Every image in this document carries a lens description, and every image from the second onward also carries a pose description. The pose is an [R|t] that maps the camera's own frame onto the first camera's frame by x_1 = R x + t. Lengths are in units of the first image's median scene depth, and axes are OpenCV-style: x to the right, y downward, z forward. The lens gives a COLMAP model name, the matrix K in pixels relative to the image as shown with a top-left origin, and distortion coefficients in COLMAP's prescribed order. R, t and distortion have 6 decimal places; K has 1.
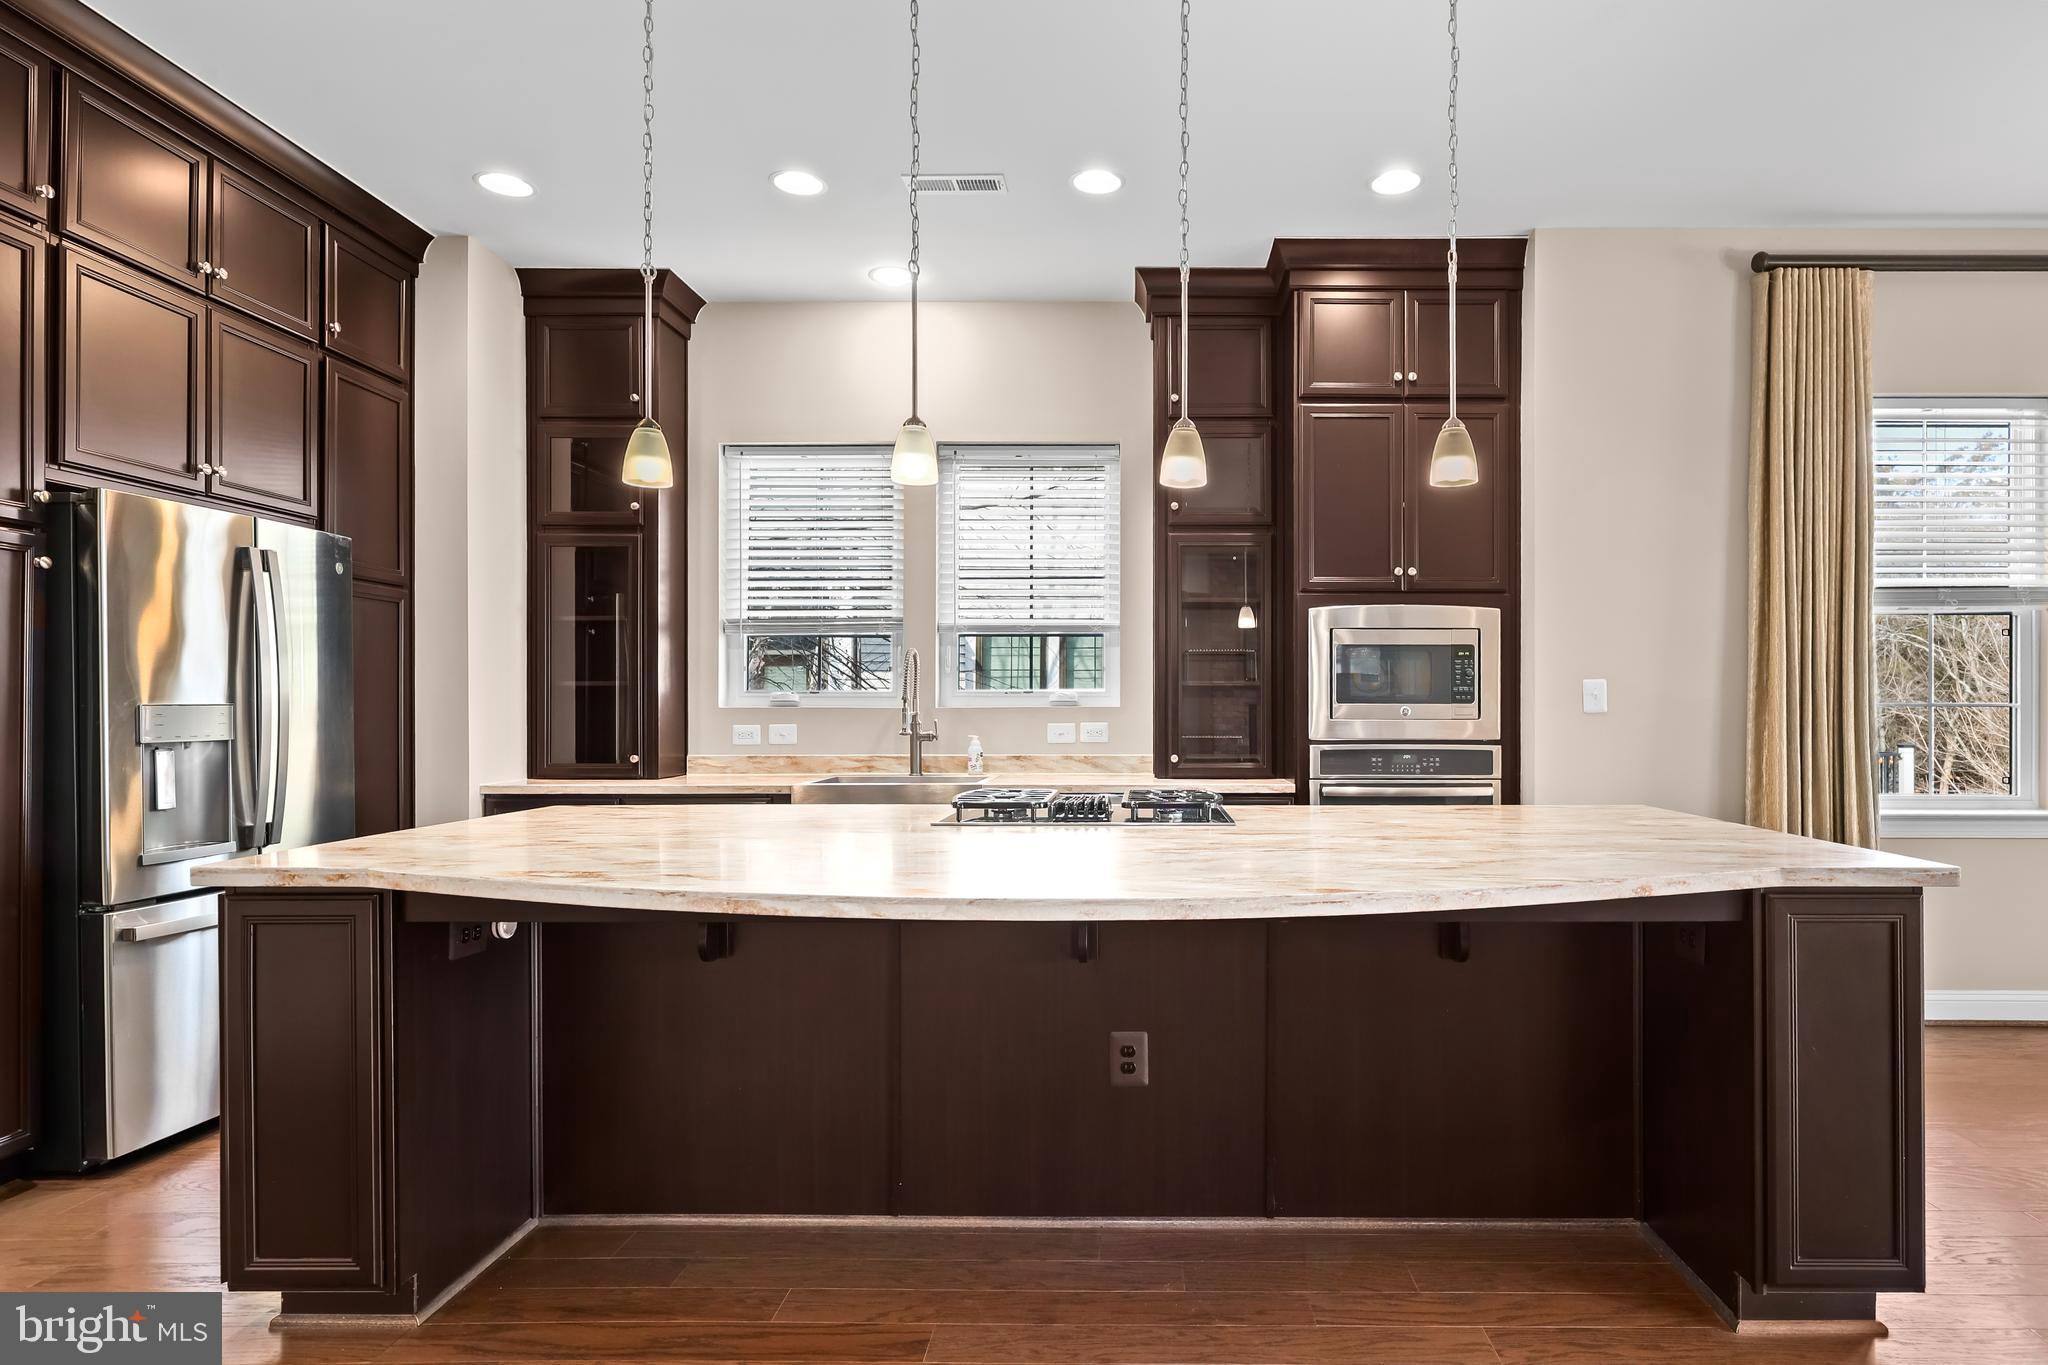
lens RADIAL K [[1100.0, 0, 1134.5], [0, 1100.0, 707.0], [0, 0, 1]] dist [0.003869, -0.003826]
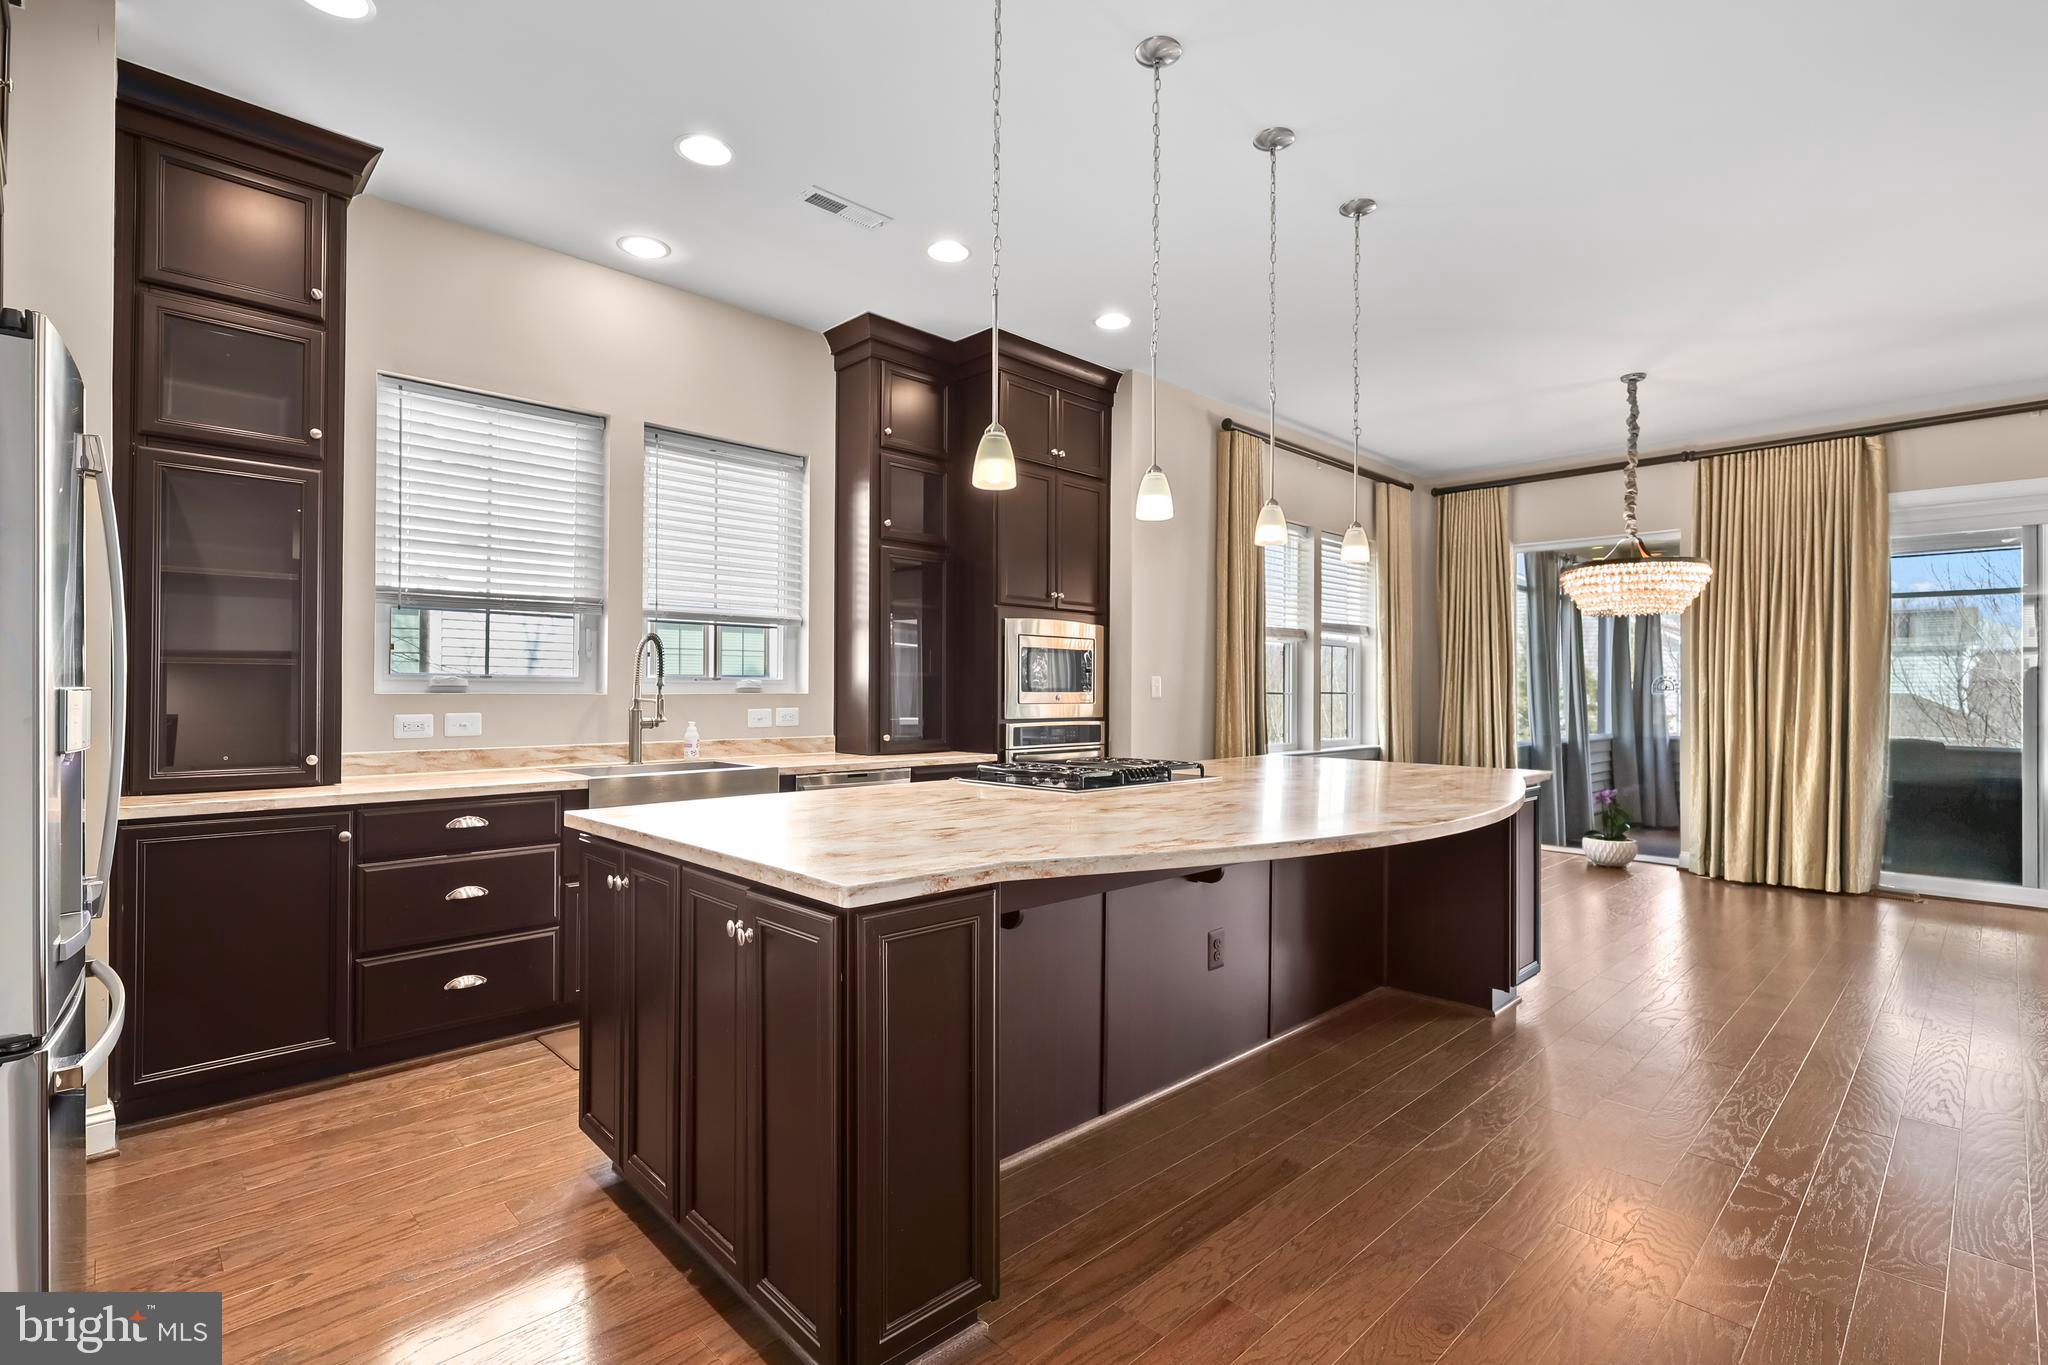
lens RADIAL K [[953.9, 0, 1028.2], [0, 953.9, 681.7], [0, 0, 1]] dist [0.009493, -0.003175]
pose [[0.715620, 0.010220, 0.698415, -0.605525], [-0.003329, 0.999931, -0.011221, -0.002146], [-0.698482, 0.005705, 0.715605, 0.178689]]
